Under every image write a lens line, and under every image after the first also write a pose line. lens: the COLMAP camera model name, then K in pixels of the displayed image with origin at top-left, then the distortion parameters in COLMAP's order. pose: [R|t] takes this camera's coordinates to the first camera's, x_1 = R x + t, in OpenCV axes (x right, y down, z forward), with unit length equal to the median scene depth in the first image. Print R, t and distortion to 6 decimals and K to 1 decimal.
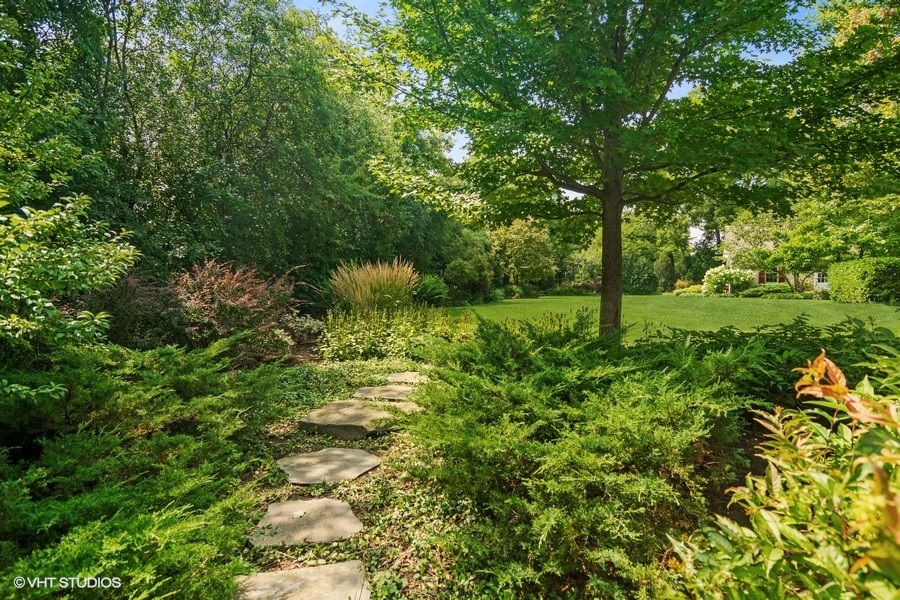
lens RADIAL K [[501.6, 0, 449.6], [0, 501.6, 297.6], [0, 0, 1]] dist [0.006143, 0.000981]
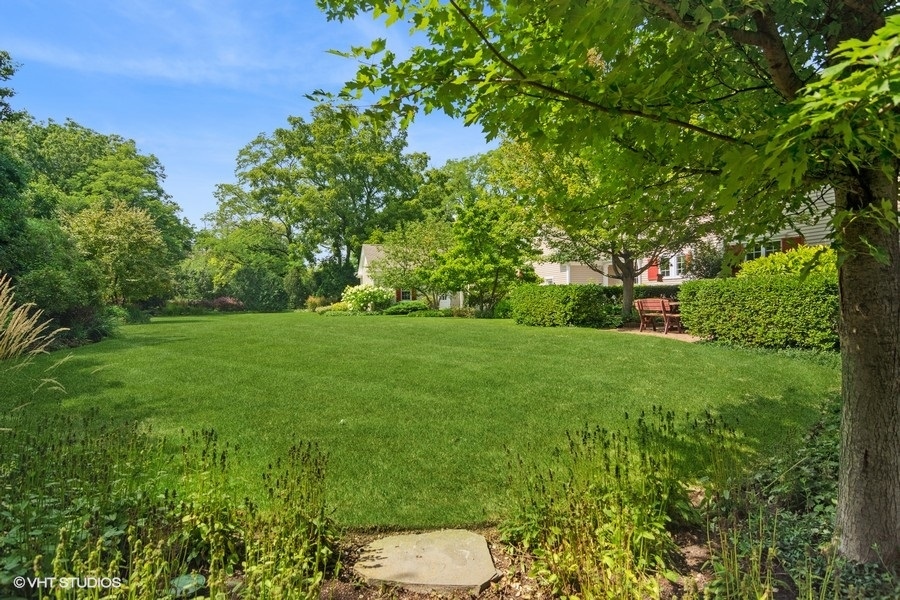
lens RADIAL K [[501.6, 0, 451.5], [0, 501.6, 300.4], [0, 0, 1]] dist [0.006143, 0.000981]
pose [[0.719967, -0.006043, 0.693981, -0.025550], [0.020928, 0.999696, -0.013006, -0.013583], [-0.693692, 0.023887, 0.719875, 0.166032]]
